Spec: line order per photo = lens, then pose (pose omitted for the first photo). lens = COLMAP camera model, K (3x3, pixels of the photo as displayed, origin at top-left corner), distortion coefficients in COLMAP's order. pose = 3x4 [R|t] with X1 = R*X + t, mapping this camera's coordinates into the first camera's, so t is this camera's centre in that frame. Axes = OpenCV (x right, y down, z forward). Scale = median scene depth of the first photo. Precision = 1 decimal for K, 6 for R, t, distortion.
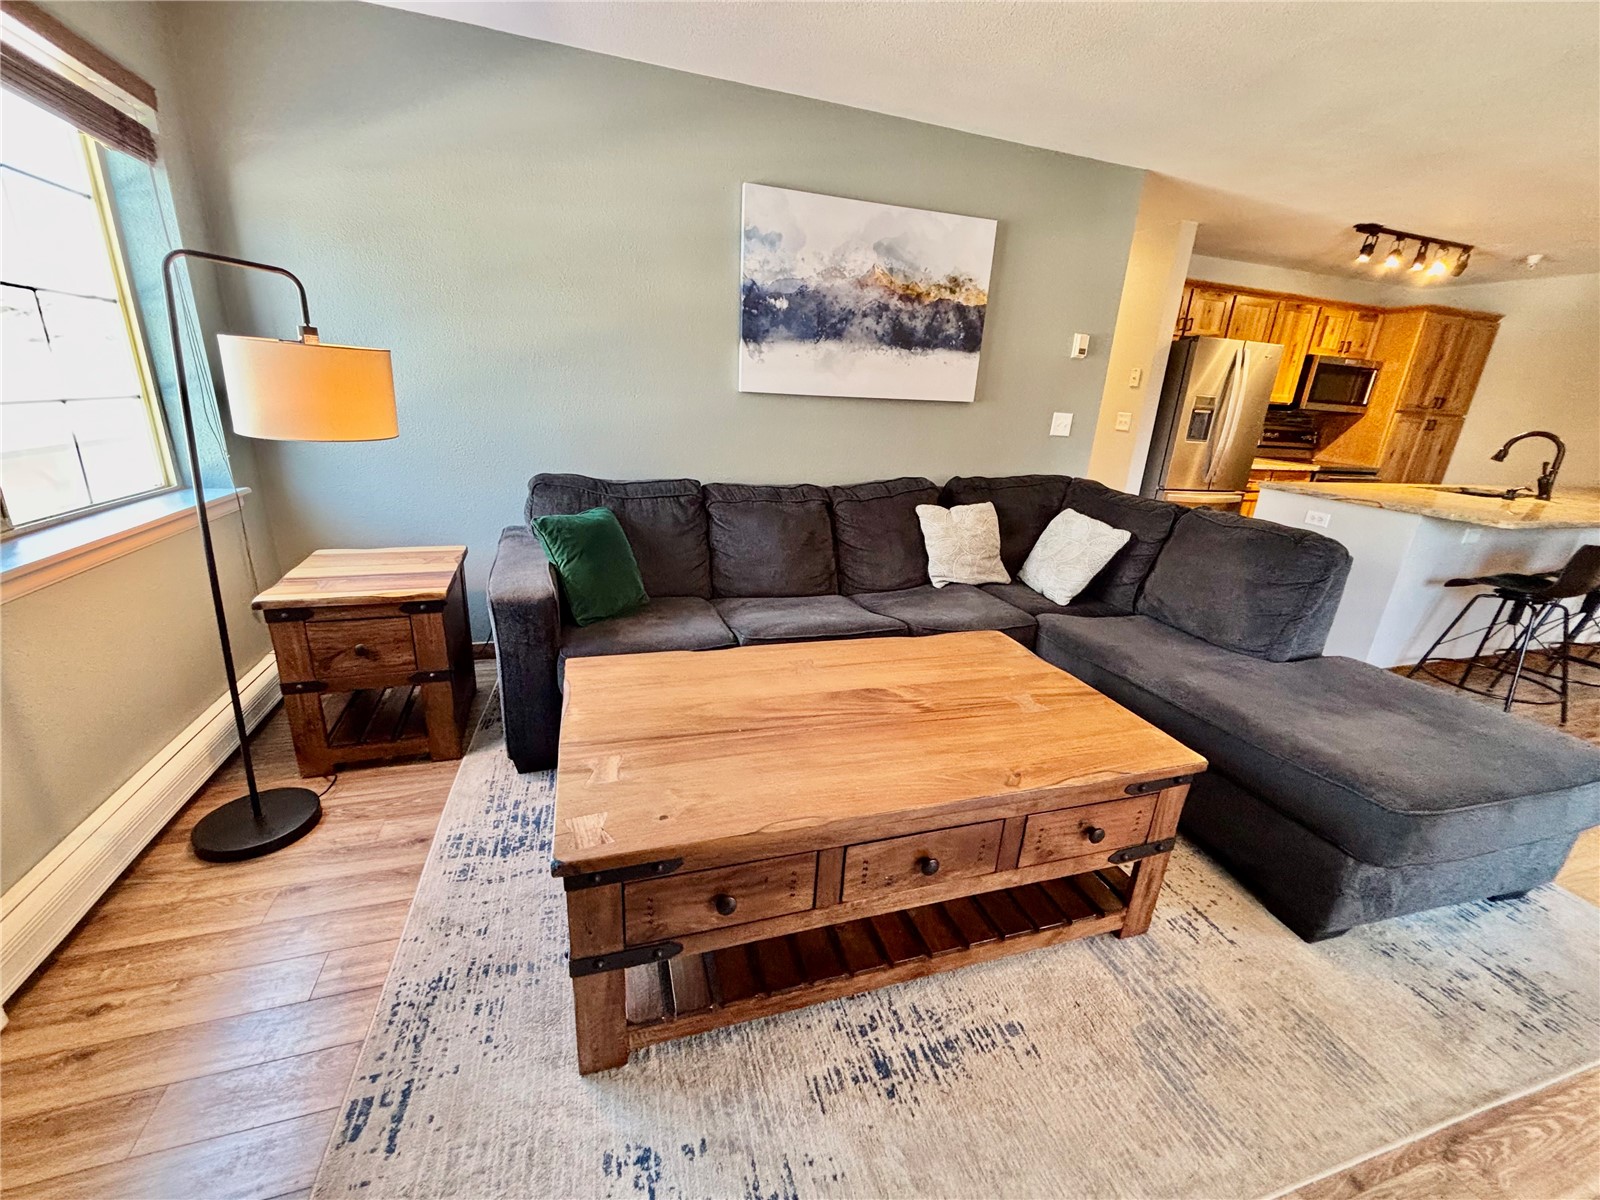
lens RADIAL K [[644.2, 0, 803.6], [0, 644.2, 600.8], [0, 0, 1]] dist [0.001231, -0.000128]
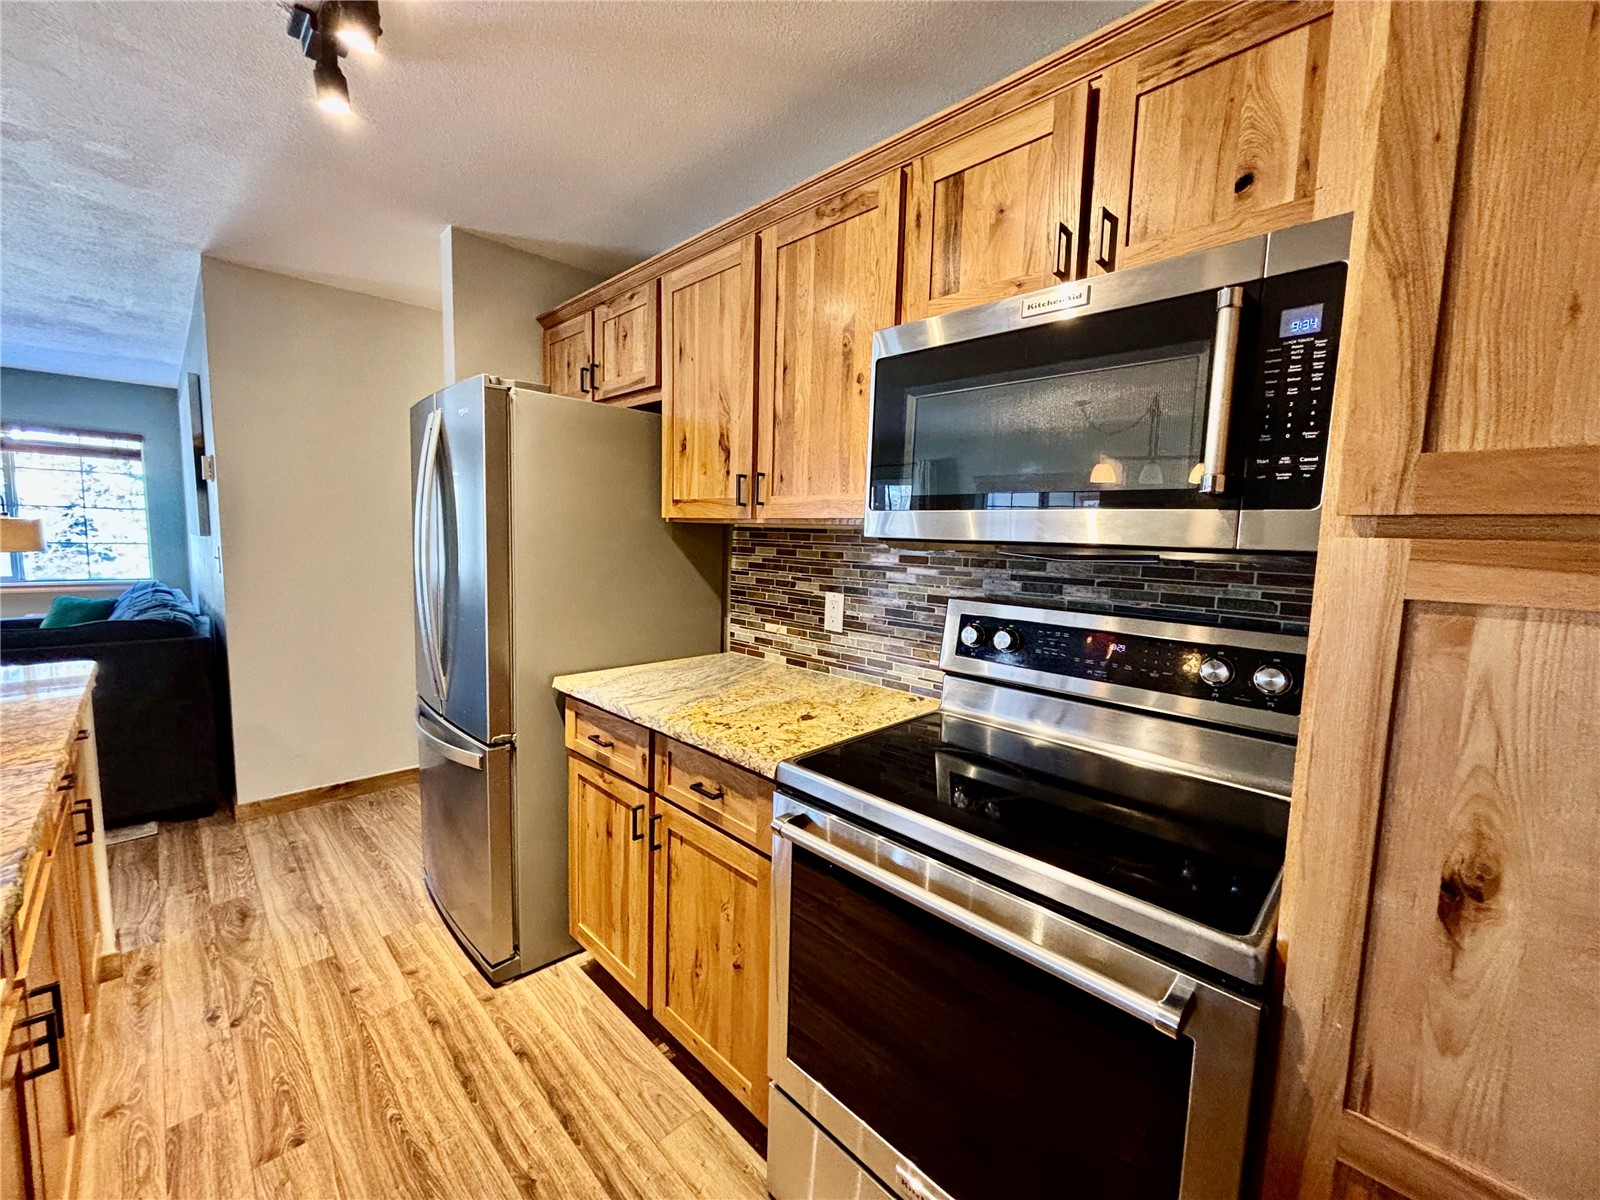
lens RADIAL K [[644.2, 0, 796.6], [0, 644.2, 598.9], [0, 0, 1]] dist [0.001231, -0.000128]
pose [[0.442821, 0.044145, -0.895522, 1.649027], [-0.281140, 0.955253, -0.091929, -0.402077], [0.851393, 0.292476, 0.435418, 1.444796]]
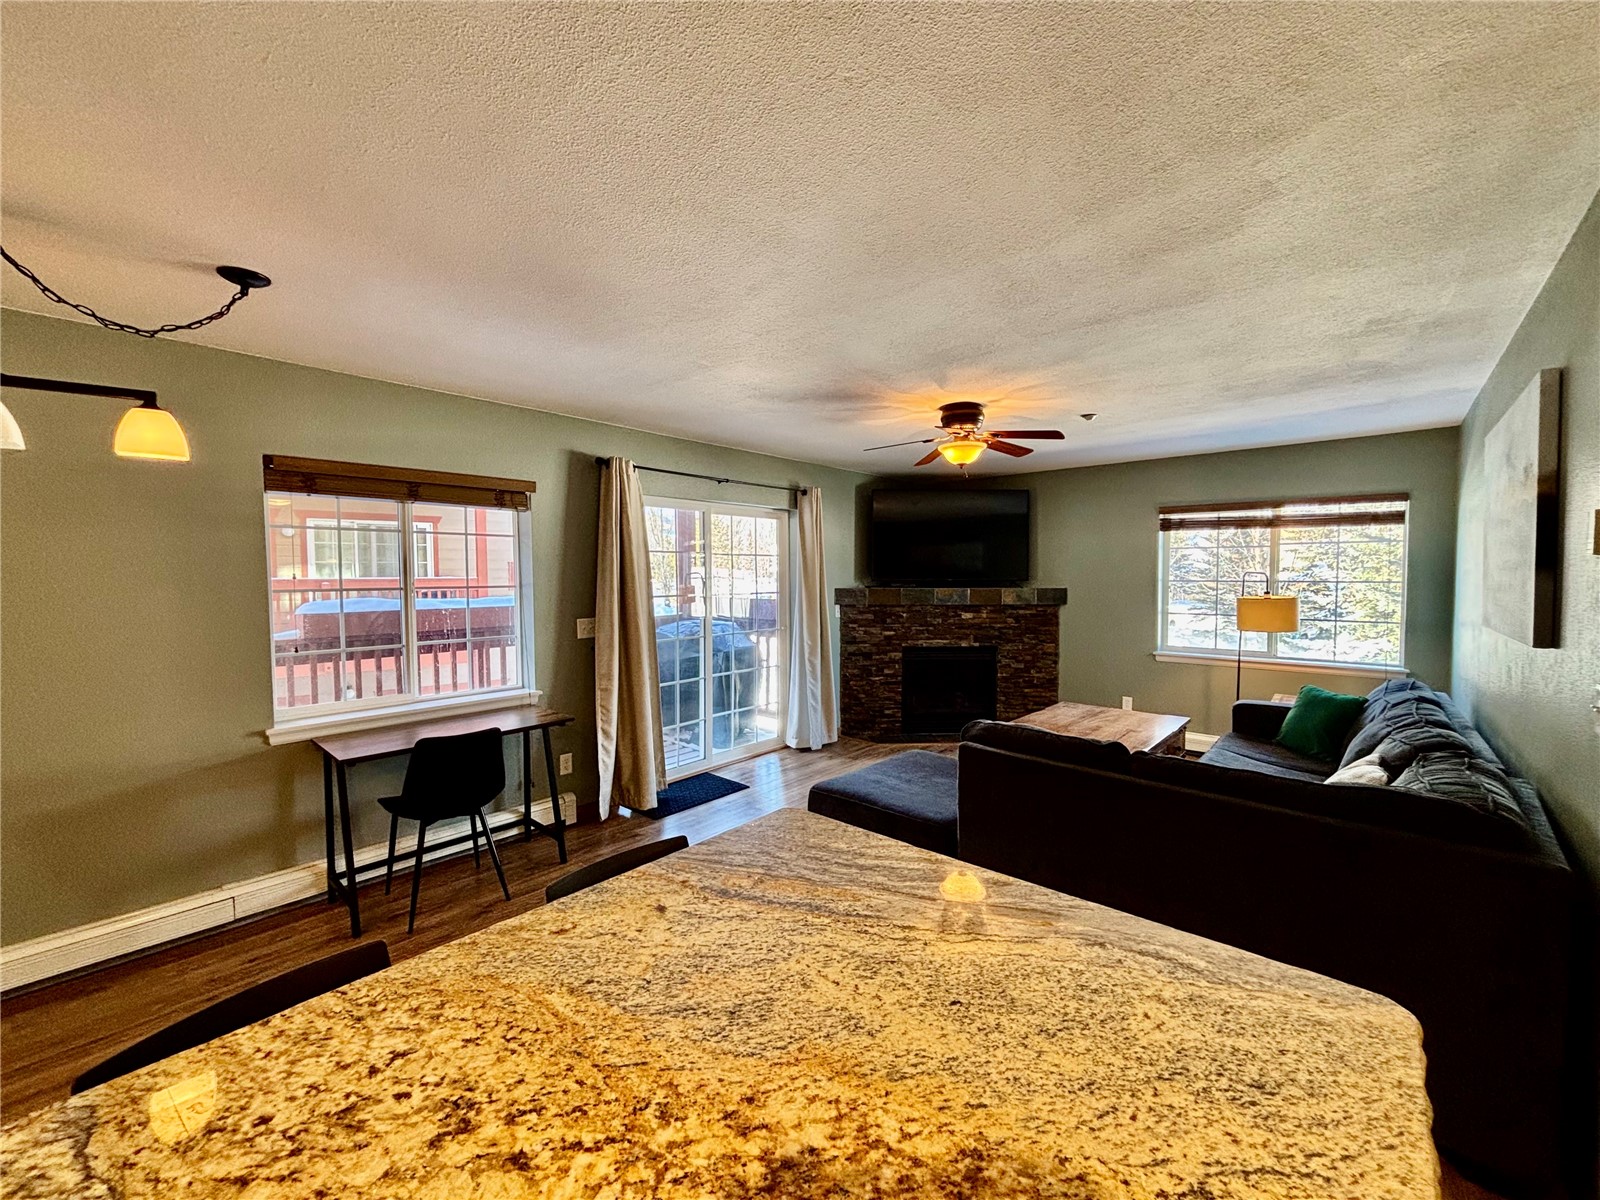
lens RADIAL K [[644.2, 0, 804.4], [0, 644.2, 595.2], [0, 0, 1]] dist [0.001231, -0.000128]
pose [[-0.863245, -0.038352, -0.503325, 1.170996], [-0.203661, 0.938814, 0.277761, -0.399543], [0.461876, 0.342283, -0.818237, 1.206026]]
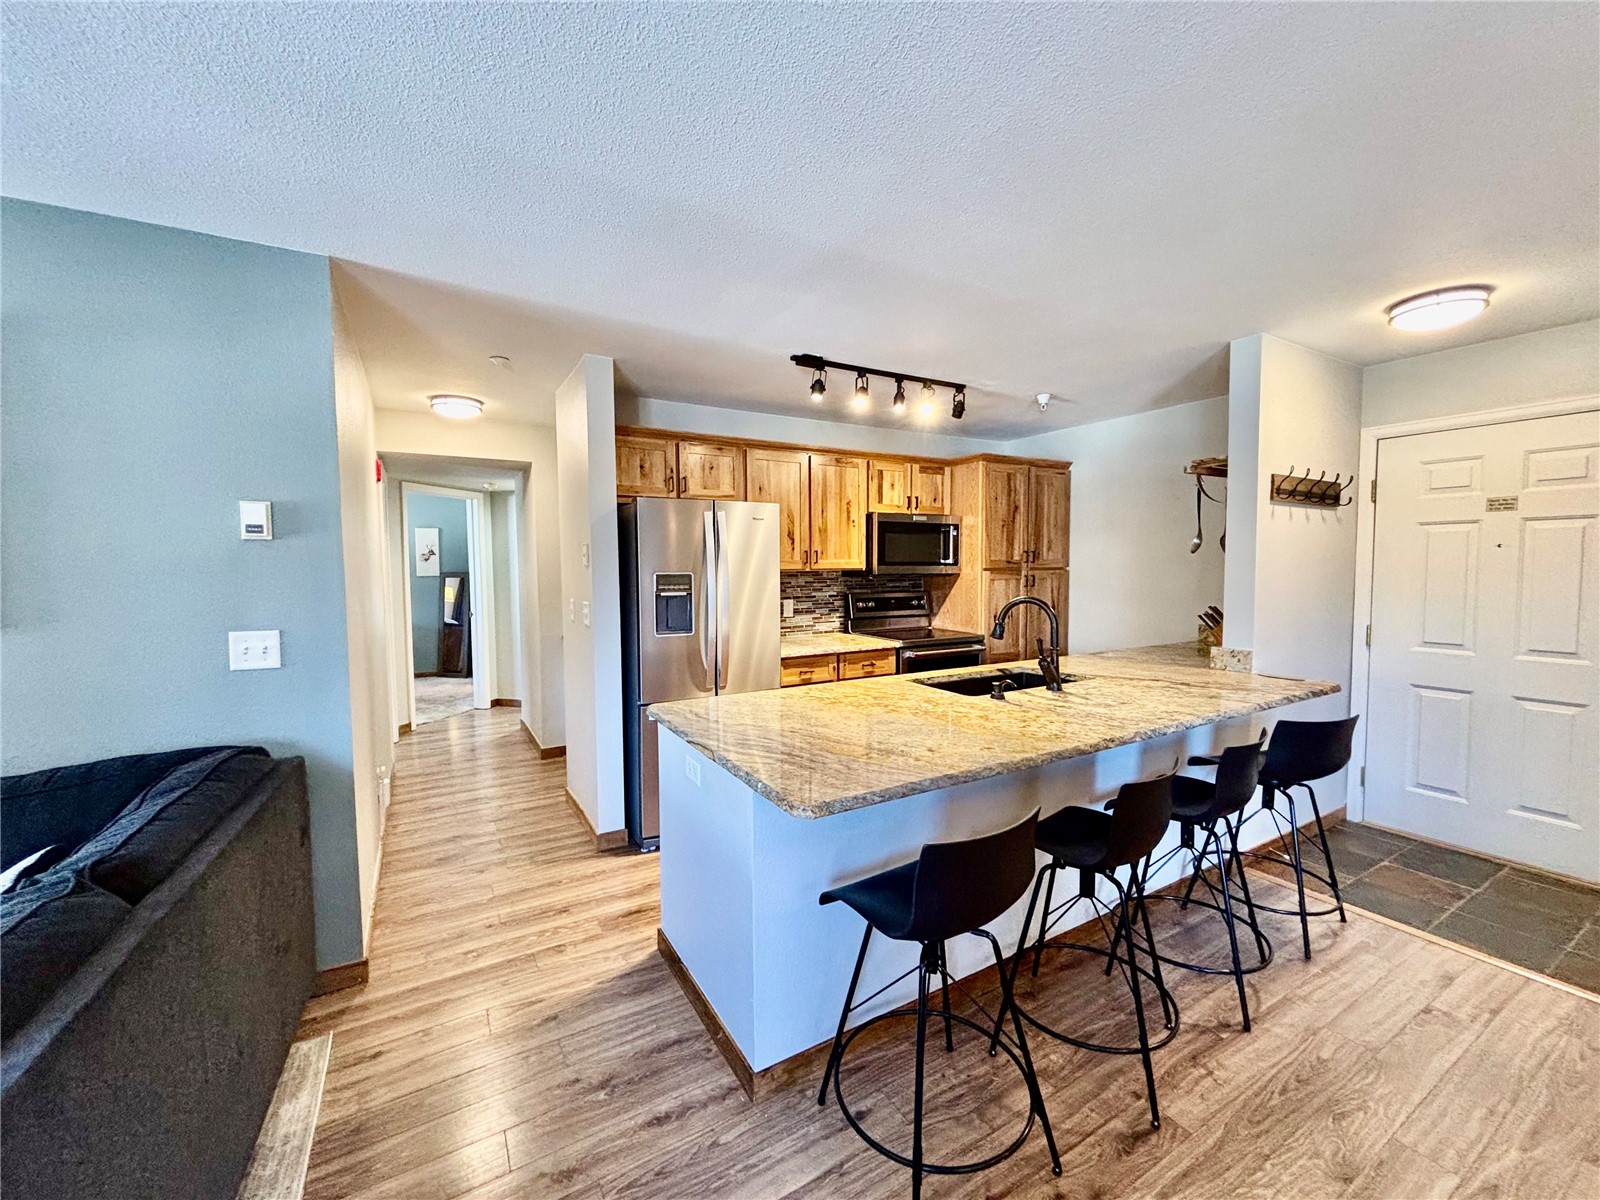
lens RADIAL K [[644.2, 0, 795.1], [0, 644.2, 603.2], [0, 0, 1]] dist [0.001231, -0.000128]
pose [[0.977222, -0.078768, 0.197061, 0.843549], [0.125661, 0.963050, -0.238210, -0.130970], [-0.171017, 0.257547, 0.951011, 0.405472]]
